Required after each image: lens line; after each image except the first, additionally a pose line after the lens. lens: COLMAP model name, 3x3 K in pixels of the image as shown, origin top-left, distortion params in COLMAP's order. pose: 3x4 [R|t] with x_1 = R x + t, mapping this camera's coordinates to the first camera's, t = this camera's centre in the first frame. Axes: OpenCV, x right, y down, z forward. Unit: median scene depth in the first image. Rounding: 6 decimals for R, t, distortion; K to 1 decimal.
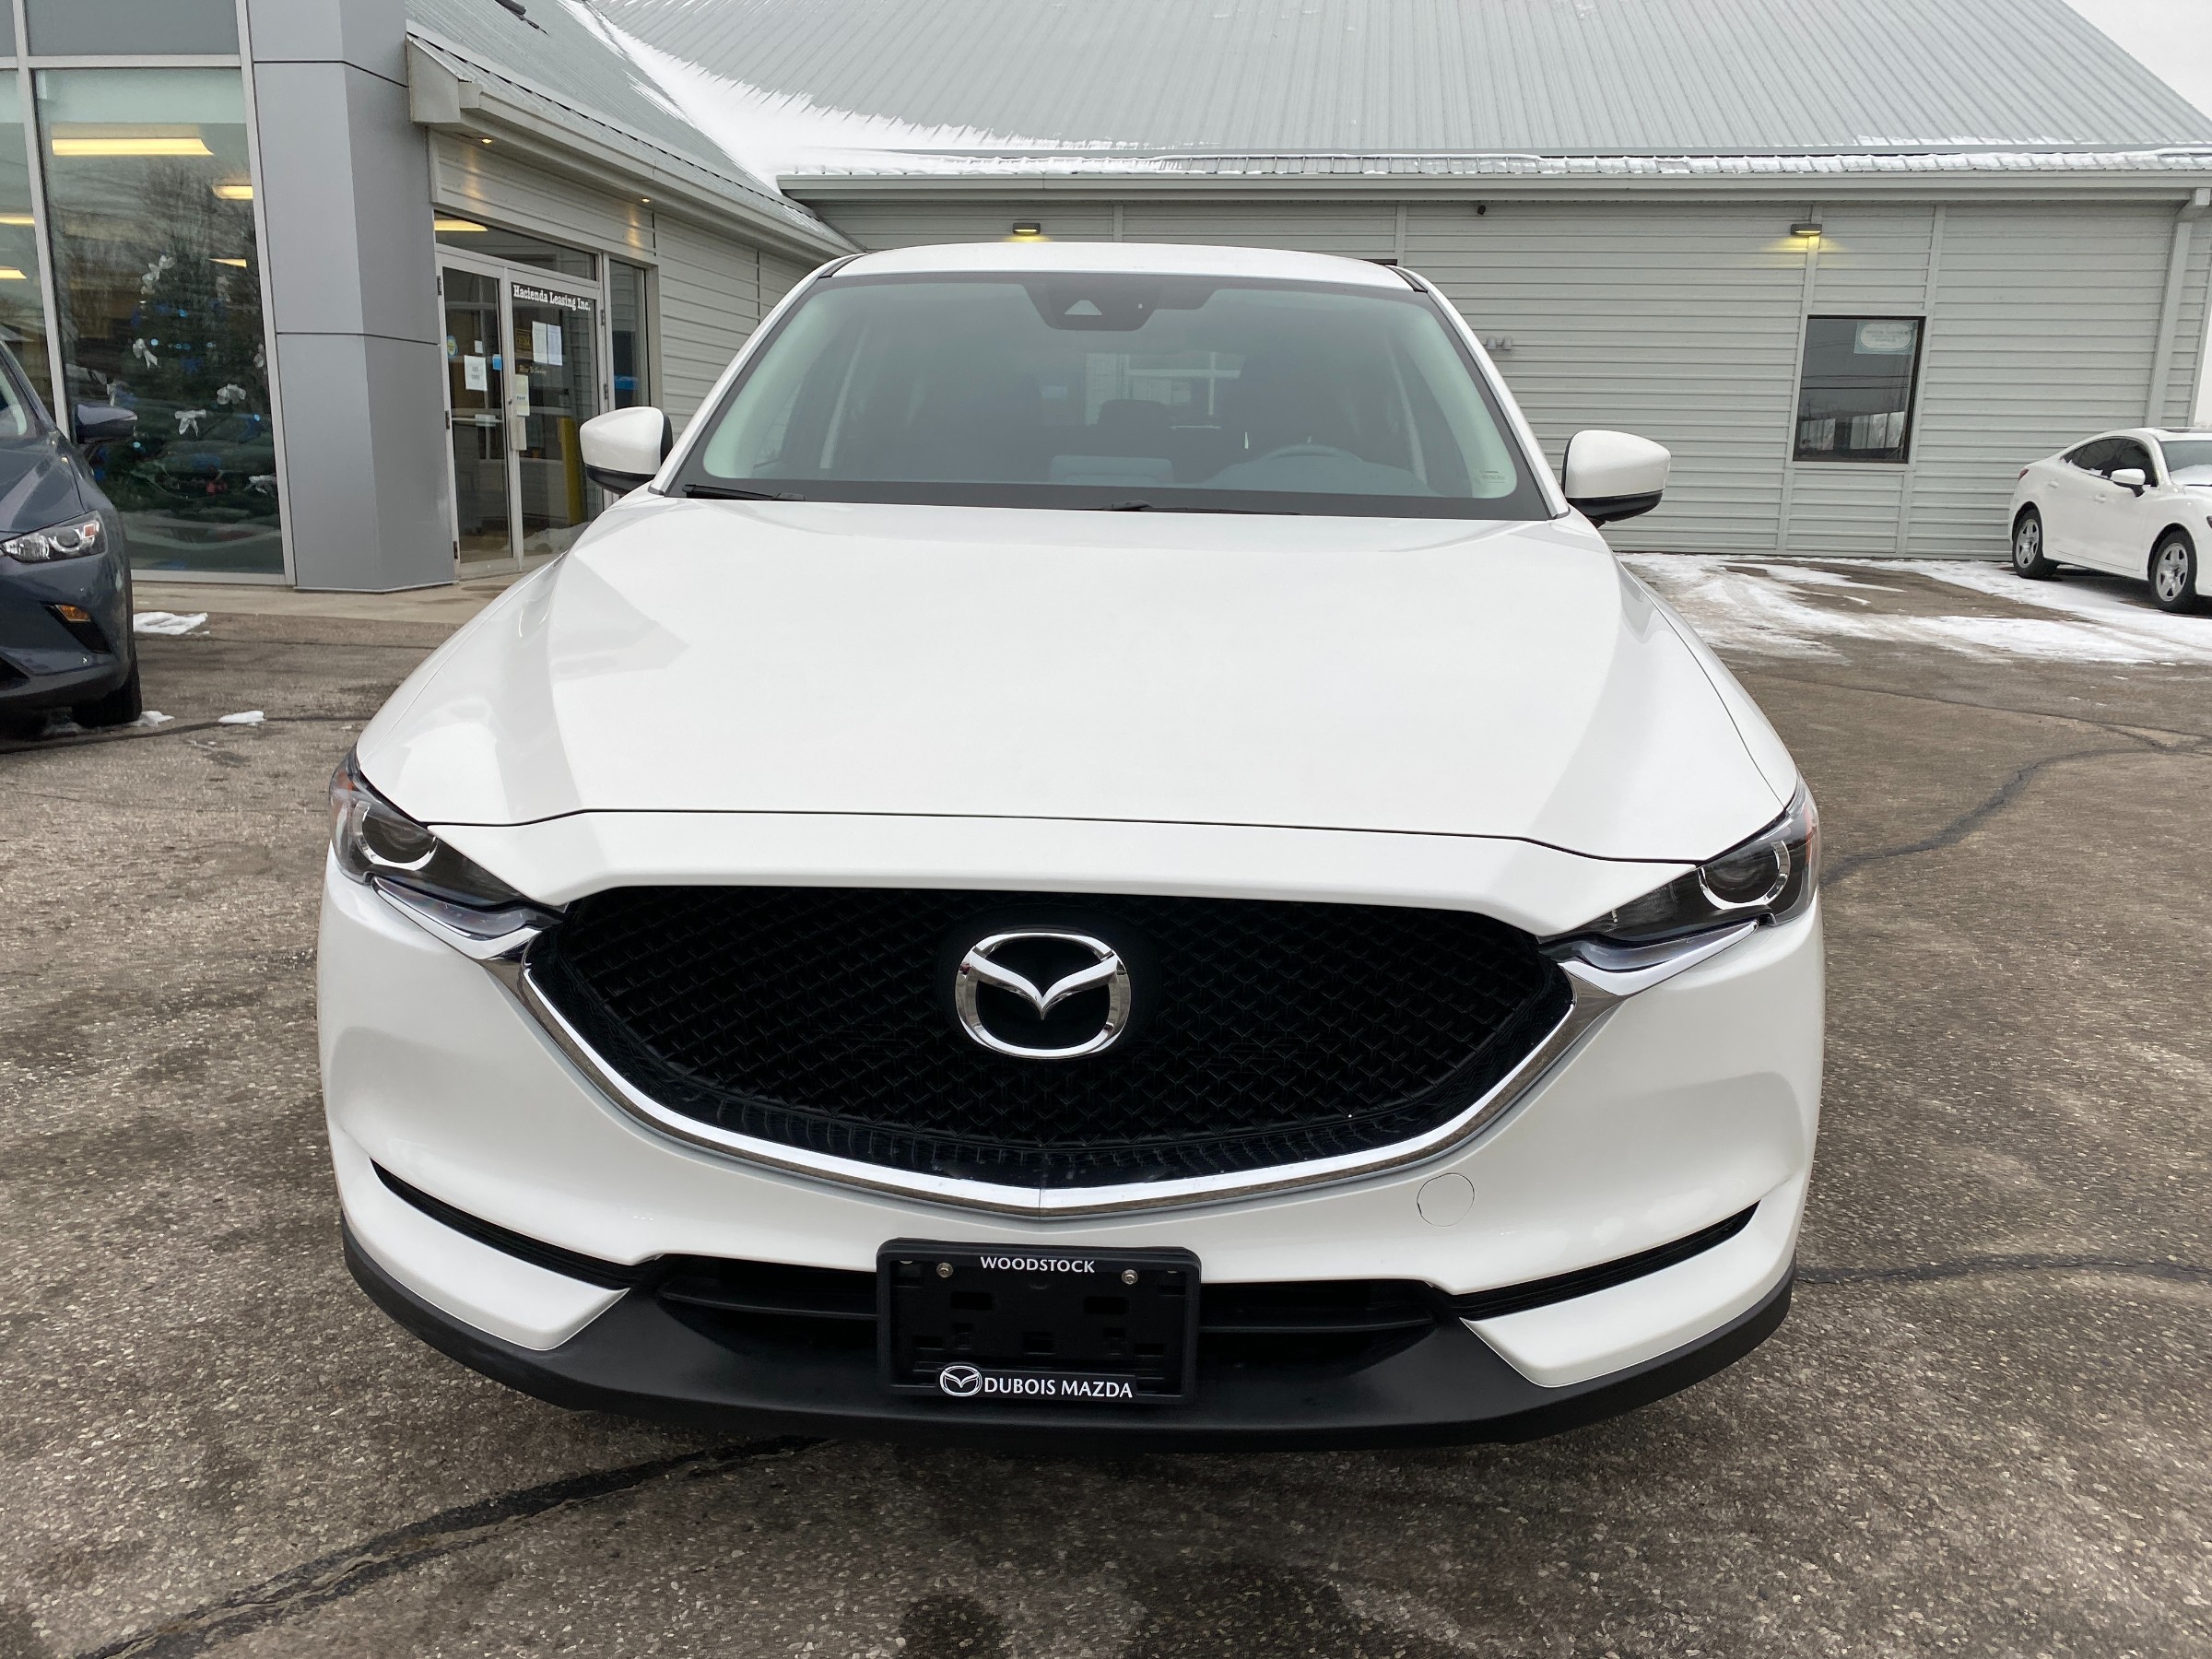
lens RADIAL K [[1698.5, 0, 1106.6], [0, 1698.5, 822.3], [0, 0, 1]] dist [0.021022, -0.018023]
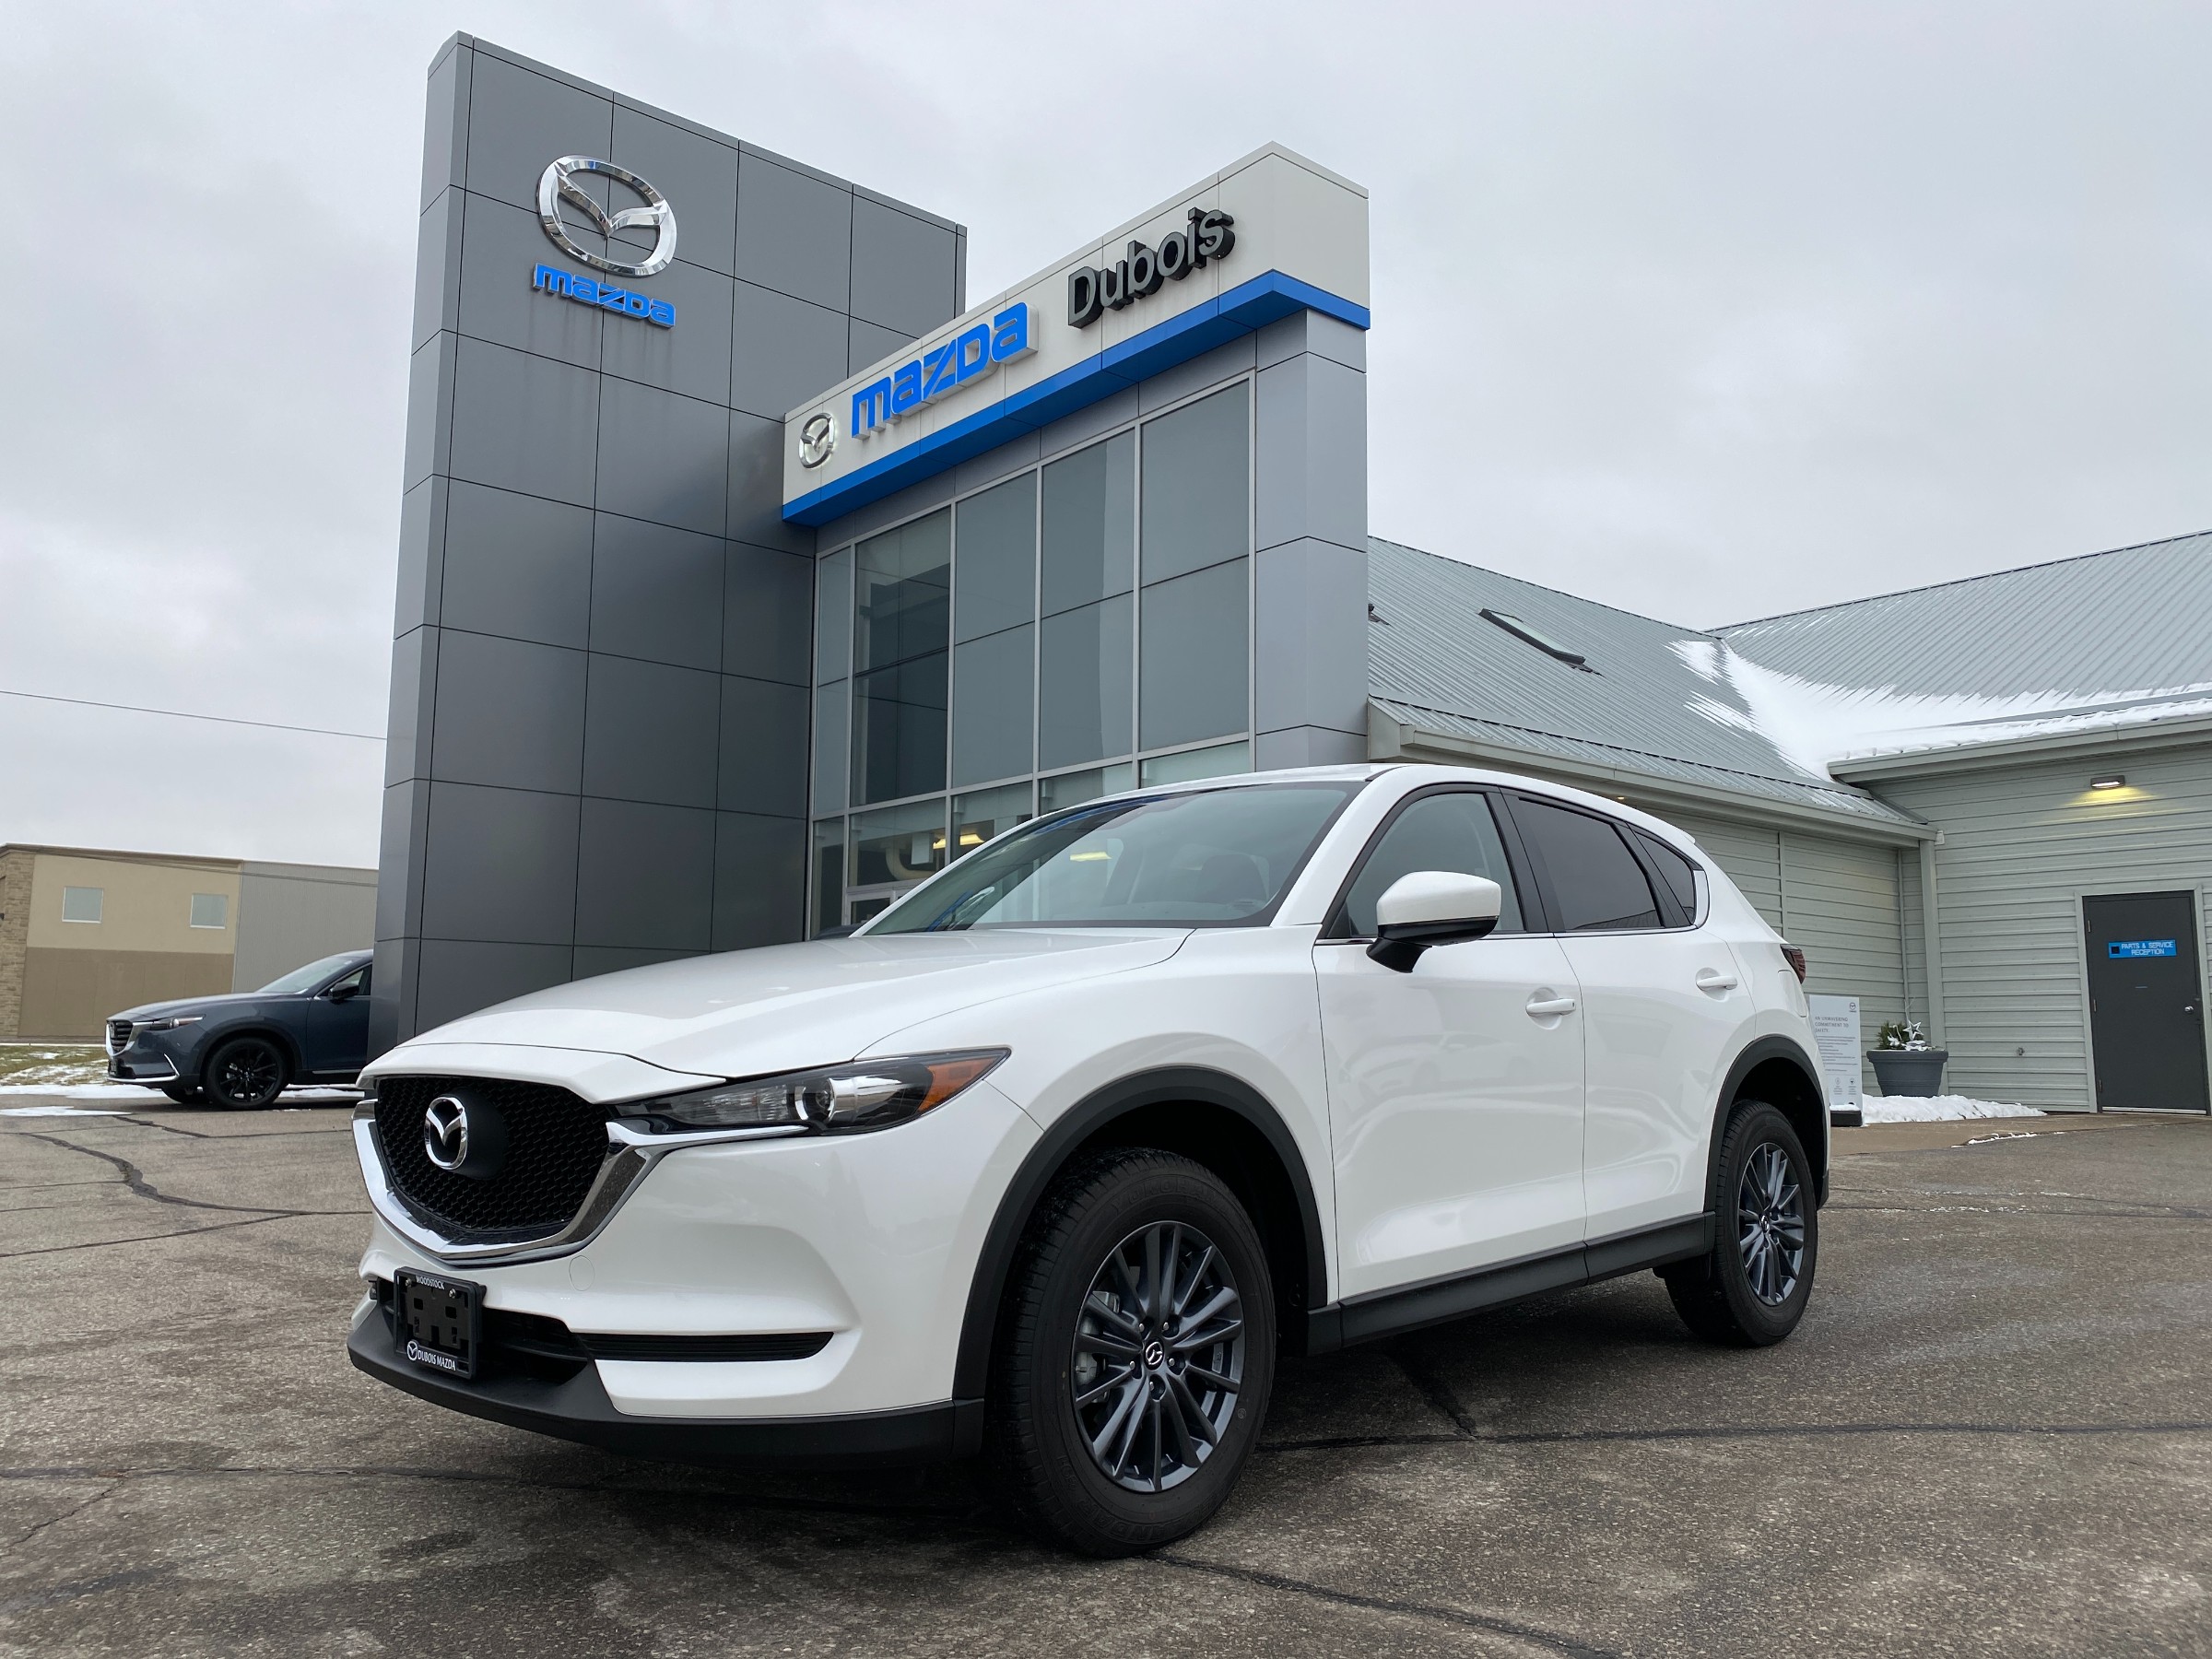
lens RADIAL K [[1698.5, 0, 1100.9], [0, 1698.5, 833.2], [0, 0, 1]] dist [0.021022, -0.018023]
pose [[0.735871, -0.099075, -0.669835, 0.202747], [-0.135393, 0.947731, -0.288920, 0.026172], [0.663448, 0.303299, 0.683993, 0.006240]]
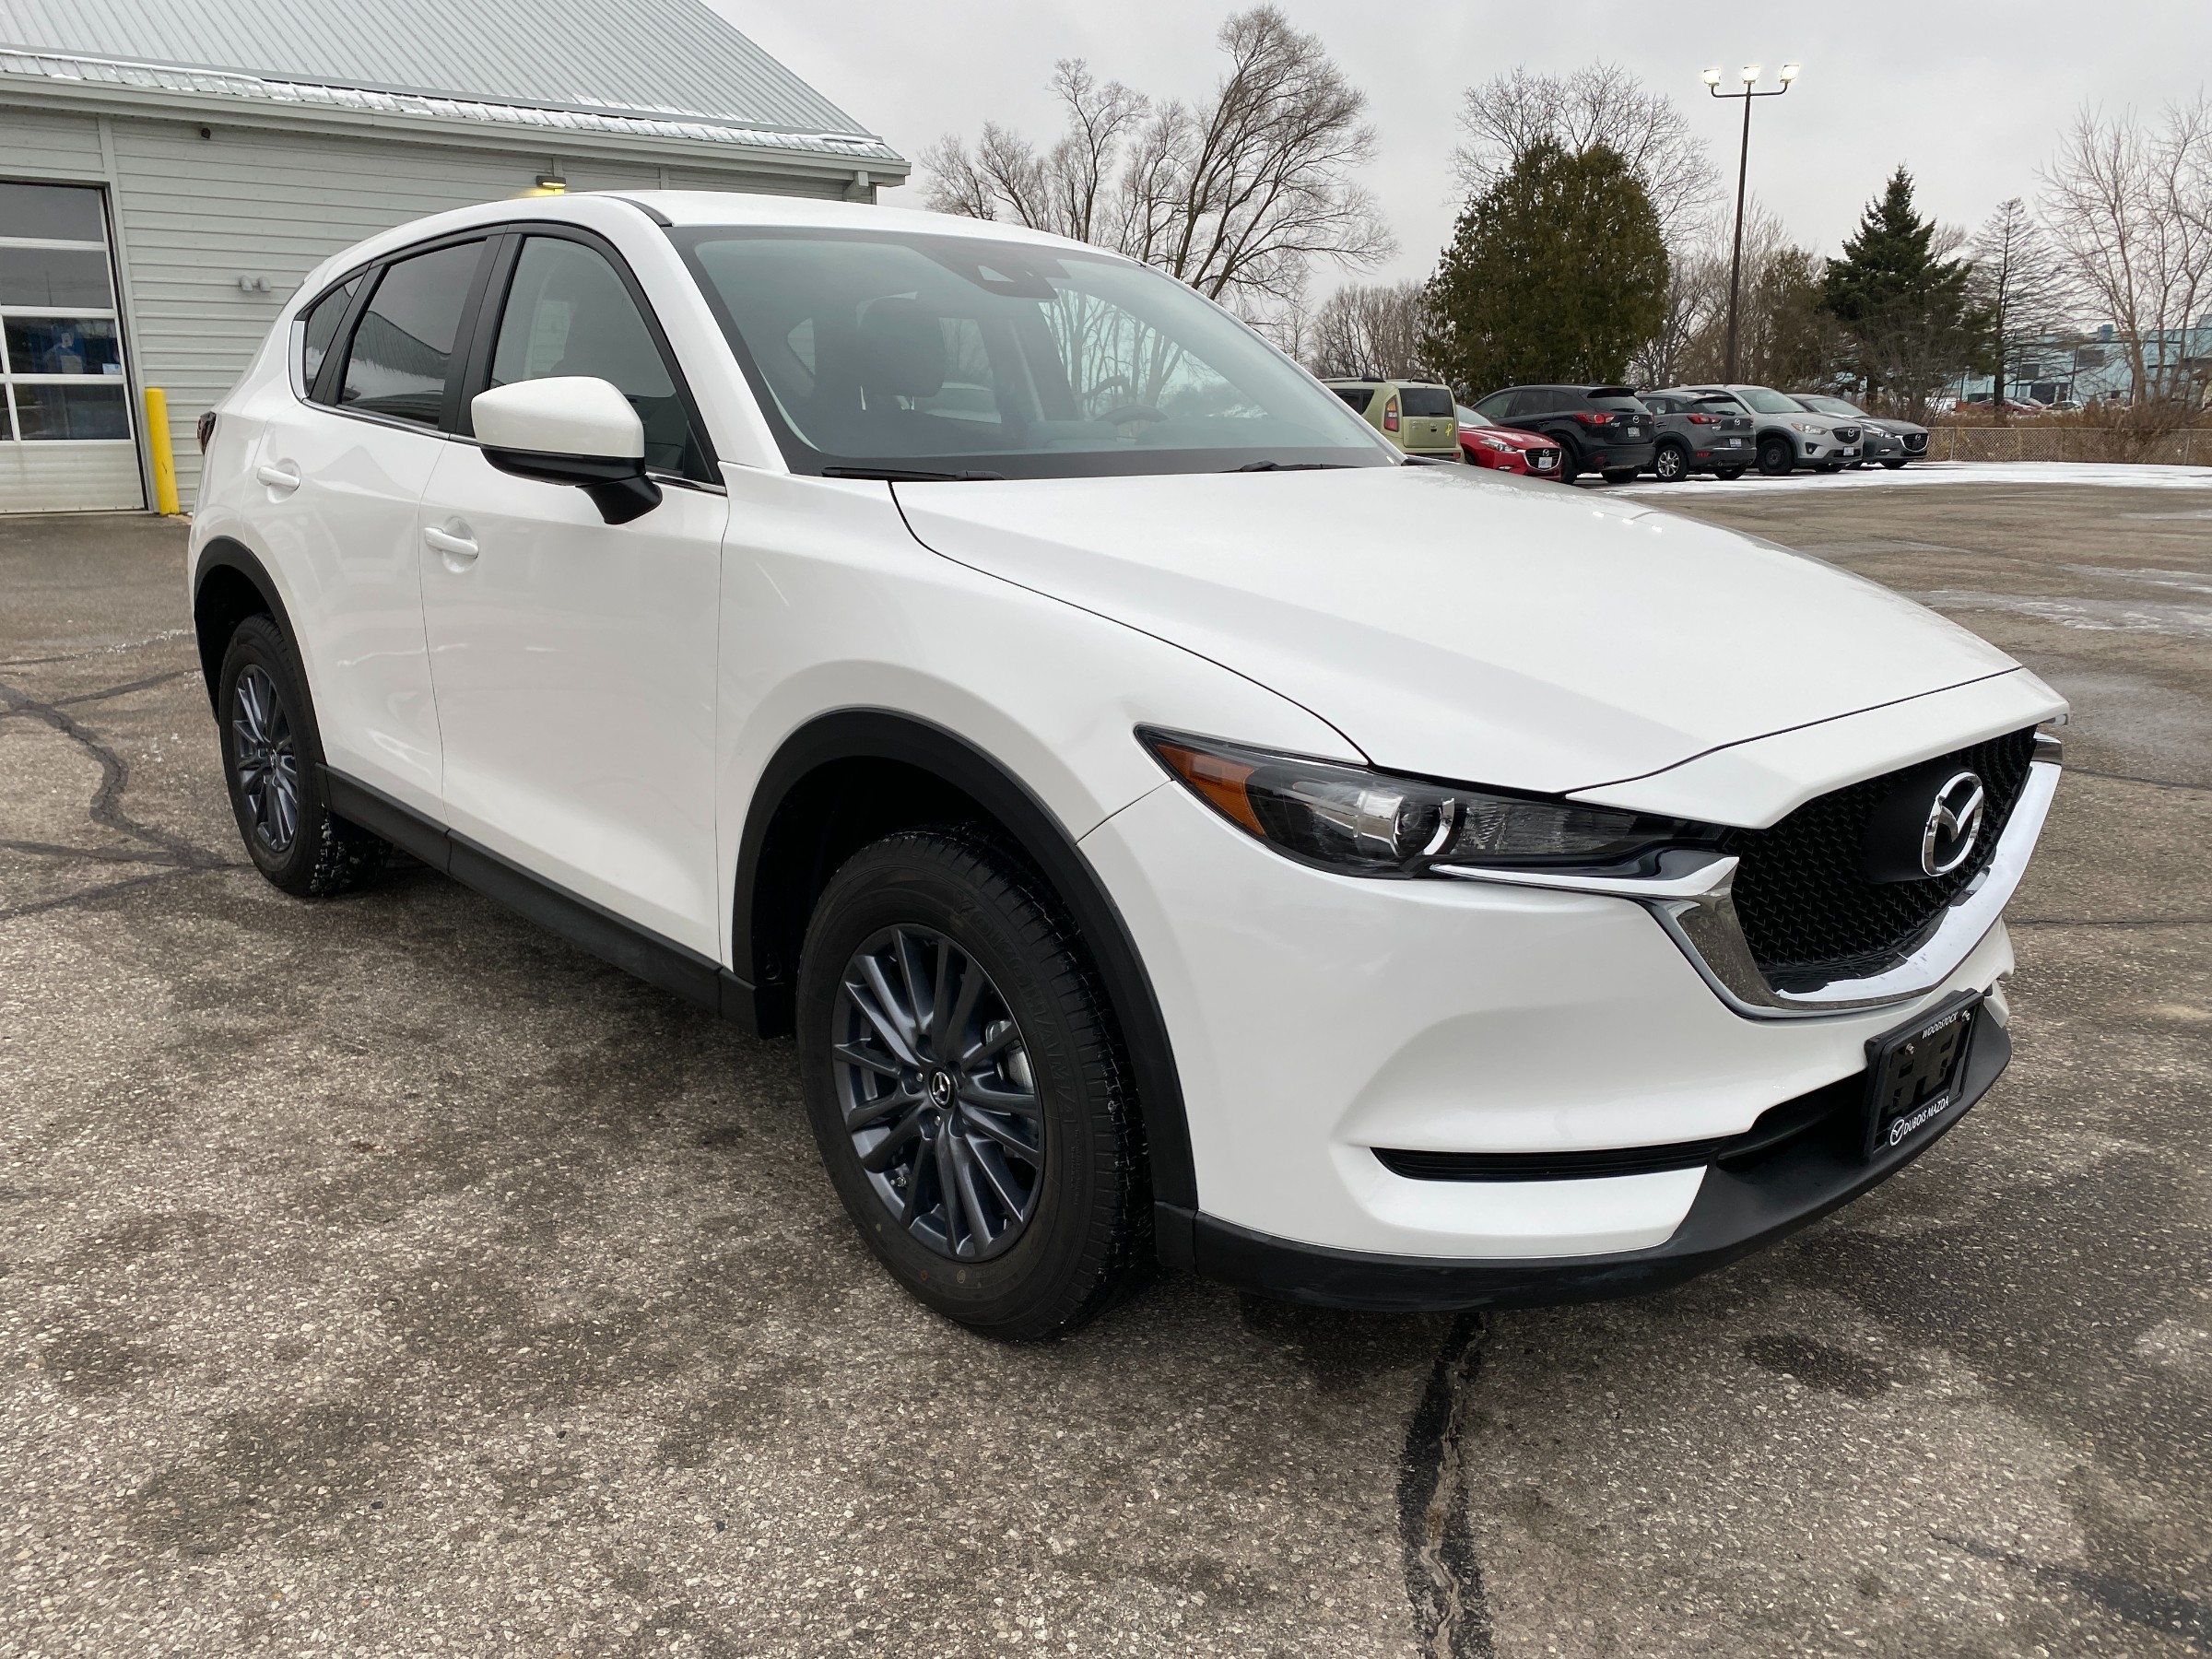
lens RADIAL K [[1698.5, 0, 1057.1], [0, 1698.5, 835.3], [0, 0, 1]] dist [0.021022, -0.018023]
pose [[0.711972, -0.191851, 0.675492, -0.155473], [0.165962, 0.980675, 0.103603, -0.015657], [-0.682315, 0.038343, 0.730053, 0.053010]]
